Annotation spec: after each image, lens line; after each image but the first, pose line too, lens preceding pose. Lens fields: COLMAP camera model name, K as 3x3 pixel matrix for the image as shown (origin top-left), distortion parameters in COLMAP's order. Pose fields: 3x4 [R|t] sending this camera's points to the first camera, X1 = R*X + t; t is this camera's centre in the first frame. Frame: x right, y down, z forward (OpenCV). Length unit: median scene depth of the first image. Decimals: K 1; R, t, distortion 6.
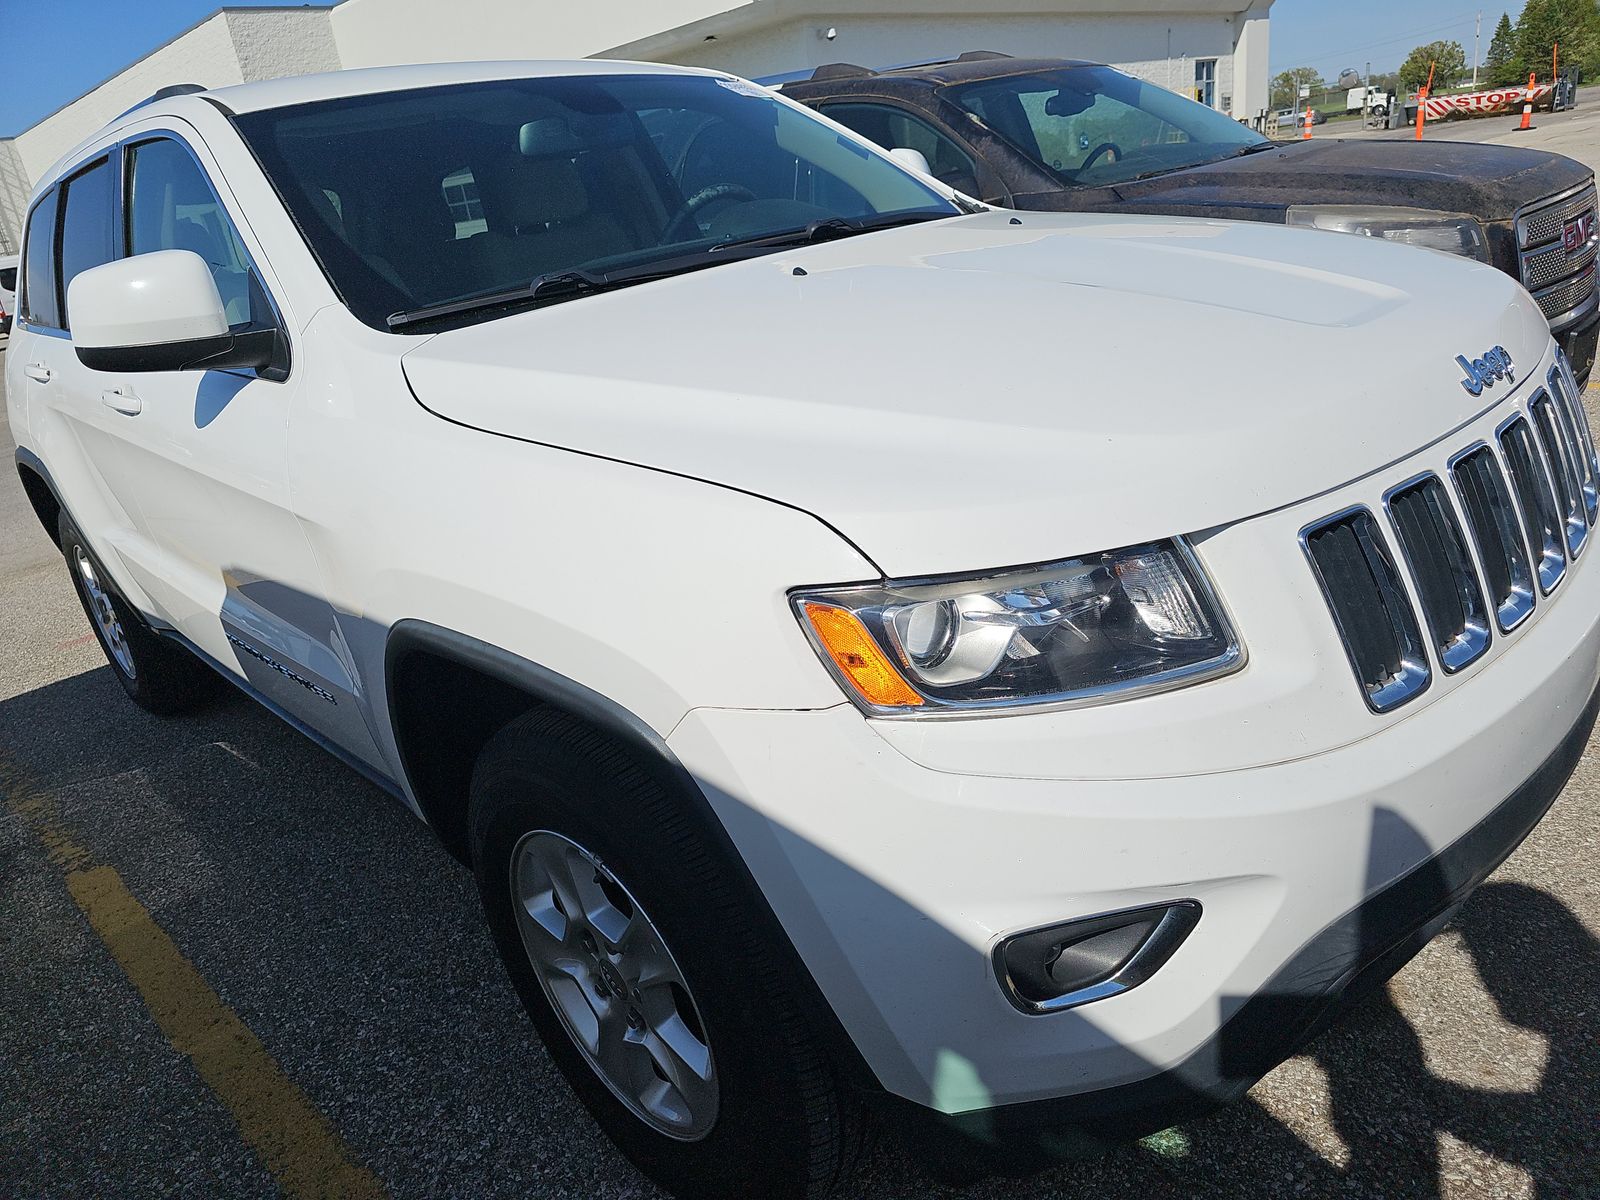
lens RADIAL K [[1072.8, 0, 800.0], [0, 1072.8, 600.0], [0, 0, 1]] dist [0.003486, 0.000032]
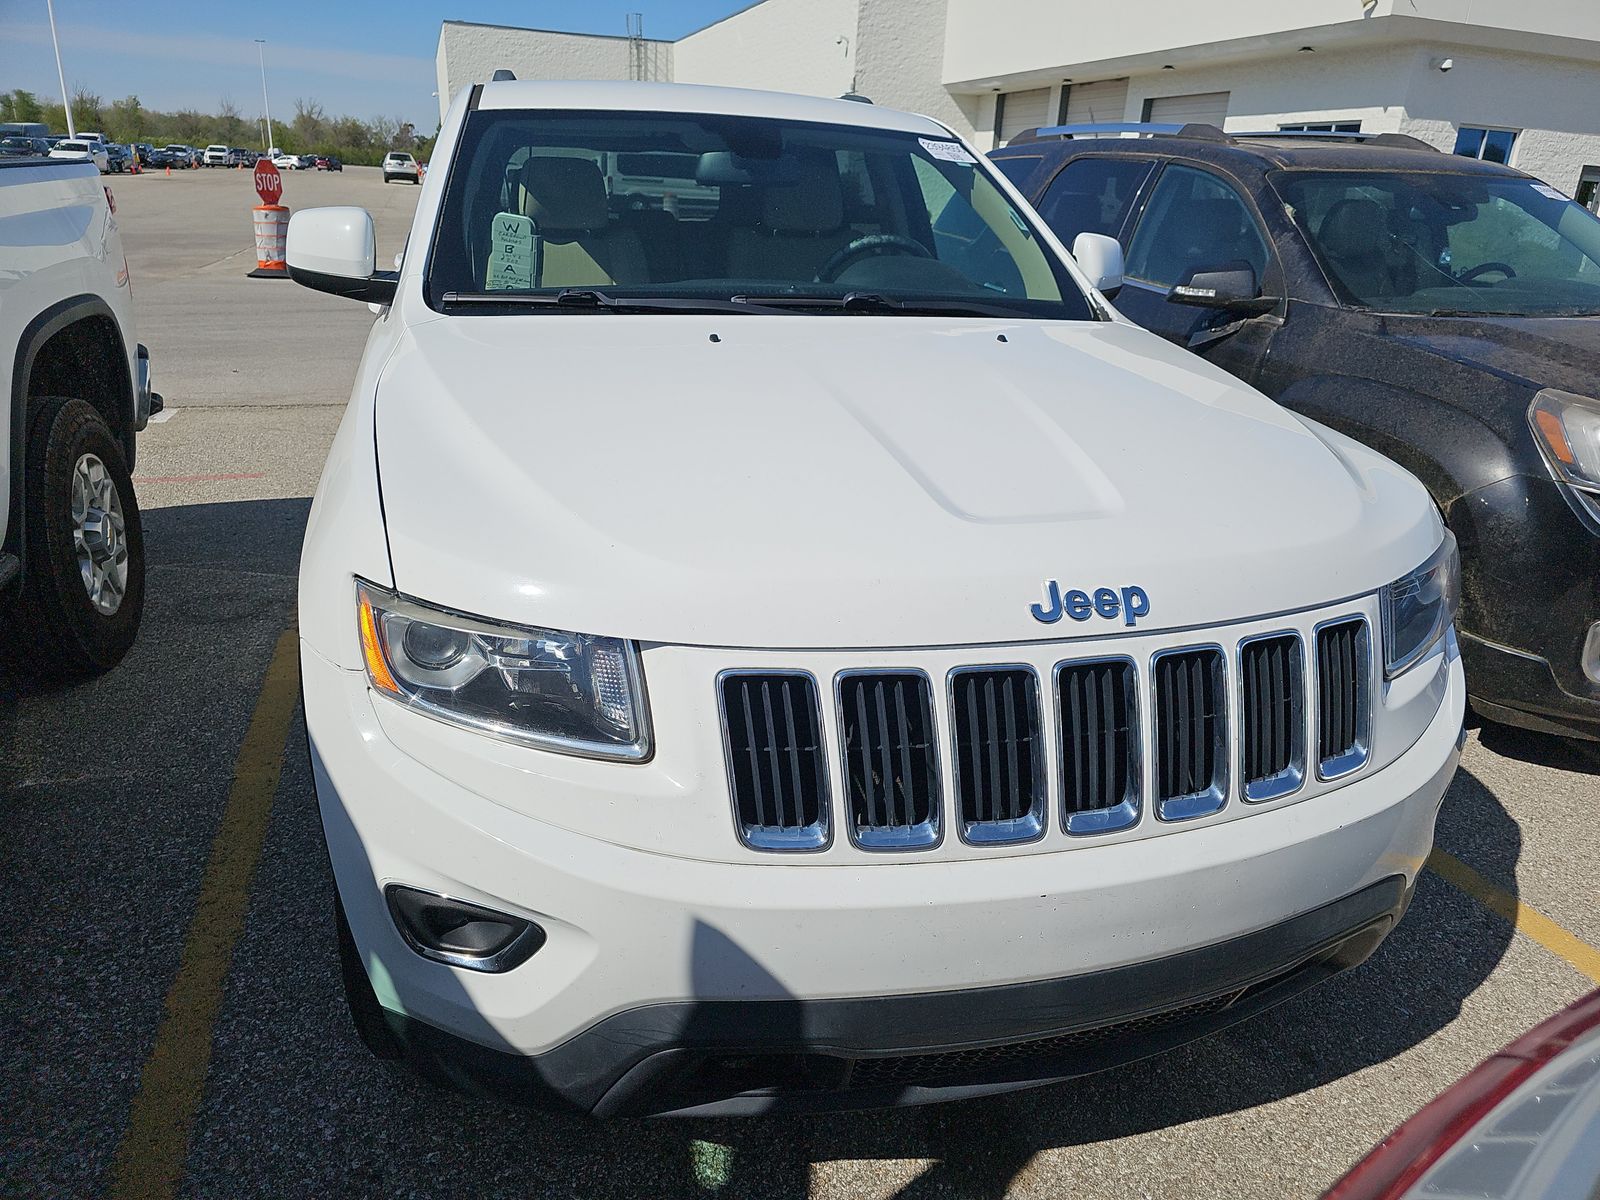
lens RADIAL K [[1053.1, 0, 800.0], [0, 1053.1, 600.0], [0, 0, 1]] dist [0.050943, -0.046156]
pose [[0.875602, 0.330427, -0.352332, 0.534200], [-0.323555, 0.942812, 0.080109, -0.149280], [0.358653, 0.043855, 0.932440, -0.016577]]
